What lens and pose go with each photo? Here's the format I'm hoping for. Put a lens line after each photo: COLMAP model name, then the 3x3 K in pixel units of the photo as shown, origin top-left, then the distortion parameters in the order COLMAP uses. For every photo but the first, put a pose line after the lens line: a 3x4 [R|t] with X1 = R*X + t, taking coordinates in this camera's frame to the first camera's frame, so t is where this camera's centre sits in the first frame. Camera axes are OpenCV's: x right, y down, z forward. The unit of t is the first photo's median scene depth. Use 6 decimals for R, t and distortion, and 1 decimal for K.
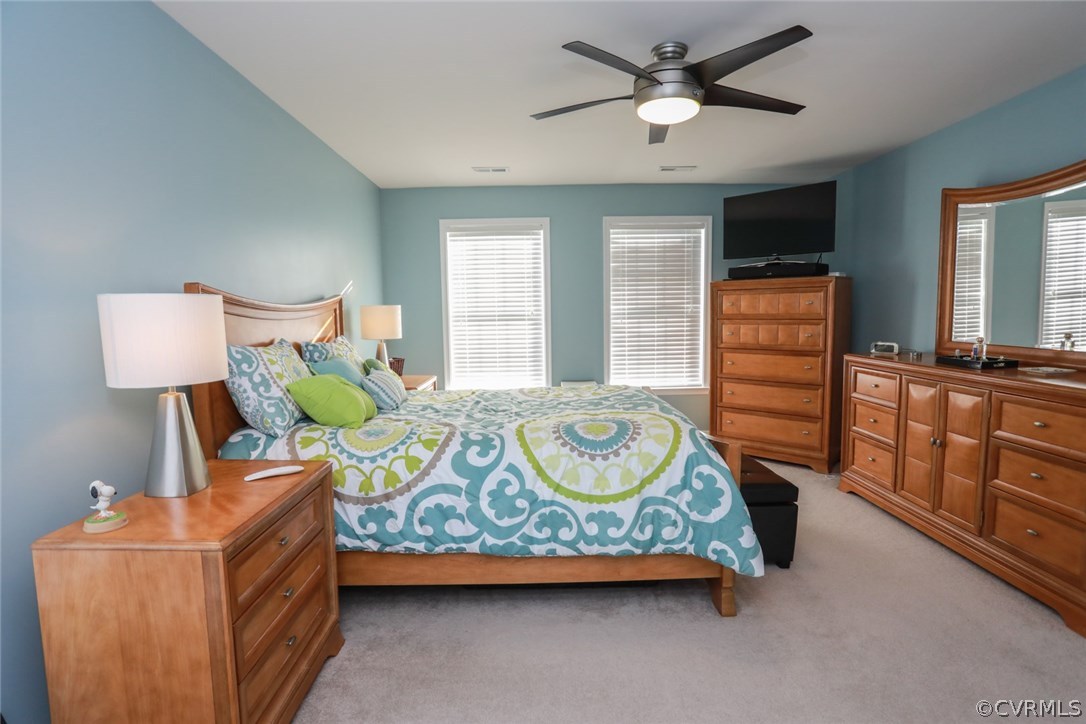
lens RADIAL K [[521.9, 0, 547.4], [0, 521.9, 373.0], [0, 0, 1]] dist [-0.065704, 0.026145]
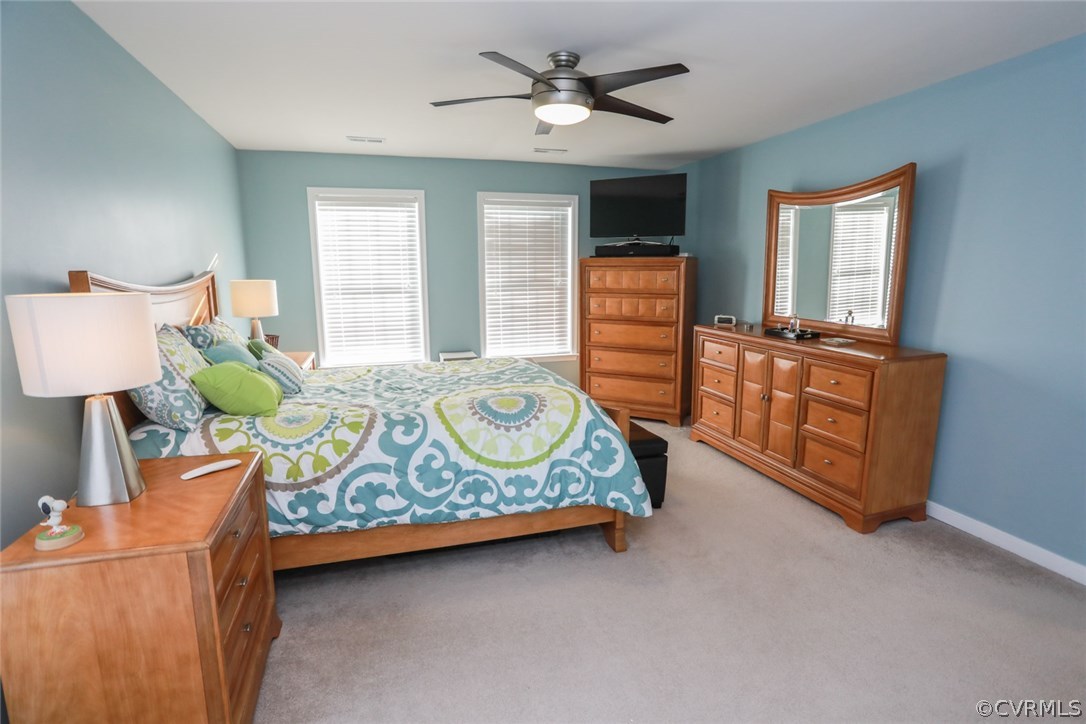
lens RADIAL K [[521.9, 0, 543.7], [0, 521.9, 370.1], [0, 0, 1]] dist [-0.065704, 0.026145]
pose [[0.960557, -0.039678, 0.275238, -0.138559], [0.020746, 0.997235, 0.071361, -0.042722], [-0.277308, -0.062836, 0.958724, -0.094133]]
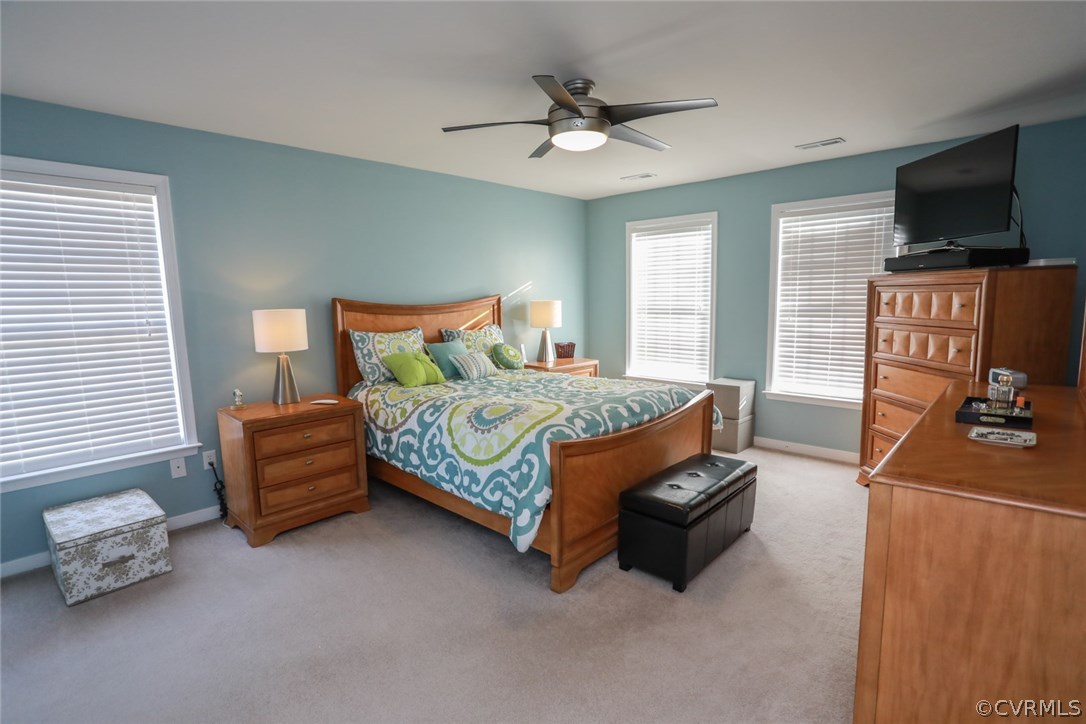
lens RADIAL K [[521.9, 0, 551.2], [0, 521.9, 372.8], [0, 0, 1]] dist [-0.065704, 0.026145]
pose [[0.716754, 0.107014, -0.689066, 1.082212], [-0.076932, 0.994257, 0.074388, -0.094732], [0.693069, -0.000307, 0.720871, 0.160650]]
